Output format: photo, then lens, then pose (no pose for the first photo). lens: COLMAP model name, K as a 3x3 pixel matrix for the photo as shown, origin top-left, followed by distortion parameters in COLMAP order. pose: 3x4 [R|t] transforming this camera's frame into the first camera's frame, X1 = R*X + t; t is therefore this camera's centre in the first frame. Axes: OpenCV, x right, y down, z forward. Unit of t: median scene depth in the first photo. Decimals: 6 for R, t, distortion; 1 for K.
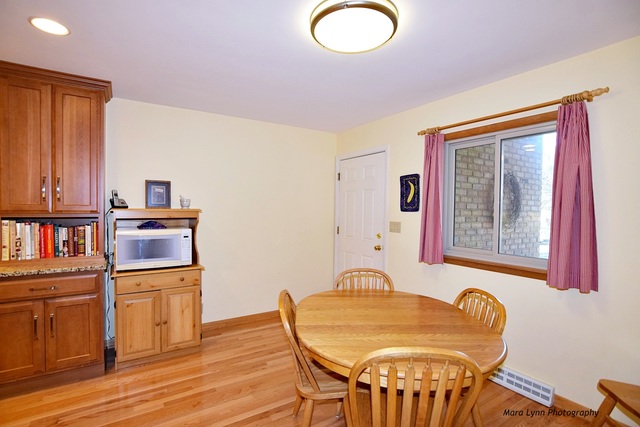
lens RADIAL K [[315.3, 0, 319.6], [0, 315.3, 215.2], [0, 0, 1]] dist [-0.016626, 0.000630]
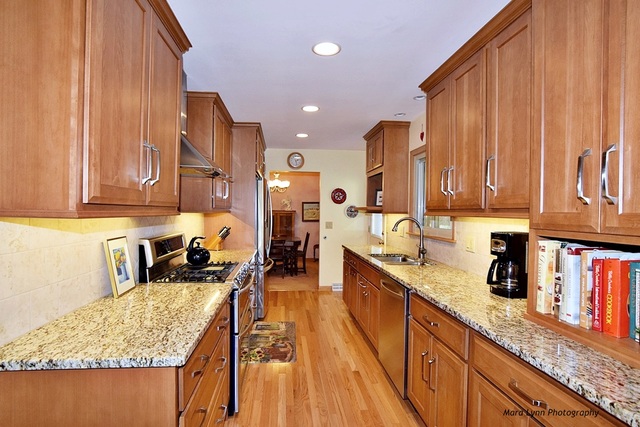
lens RADIAL K [[324.5, 0, 320.0], [0, 324.5, 213.5], [0, 0, 1]] dist [-0.001820, 0.000755]
pose [[-0.443604, -0.010951, -0.896156, -0.289692], [-0.036714, 0.999308, 0.005962, -0.021435], [0.895471, 0.035546, -0.443699, 0.852490]]
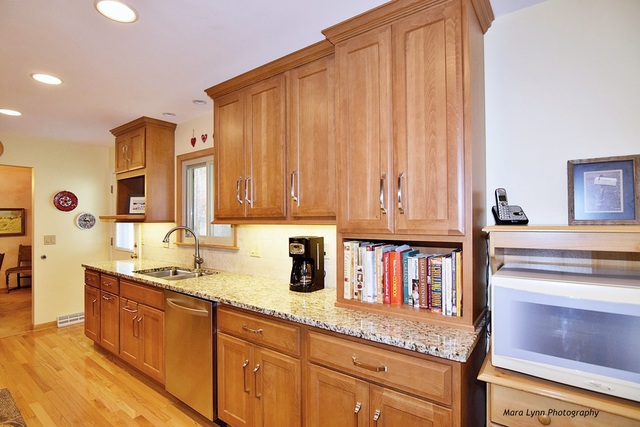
lens RADIAL K [[315.3, 0, 319.6], [0, 315.3, 215.2], [0, 0, 1]] dist [-0.016626, 0.000630]
pose [[0.351907, -0.026549, -0.935658, -0.334755], [-0.011556, 0.999398, -0.032703, -0.020702], [0.935964, 0.022321, 0.351389, 0.648577]]
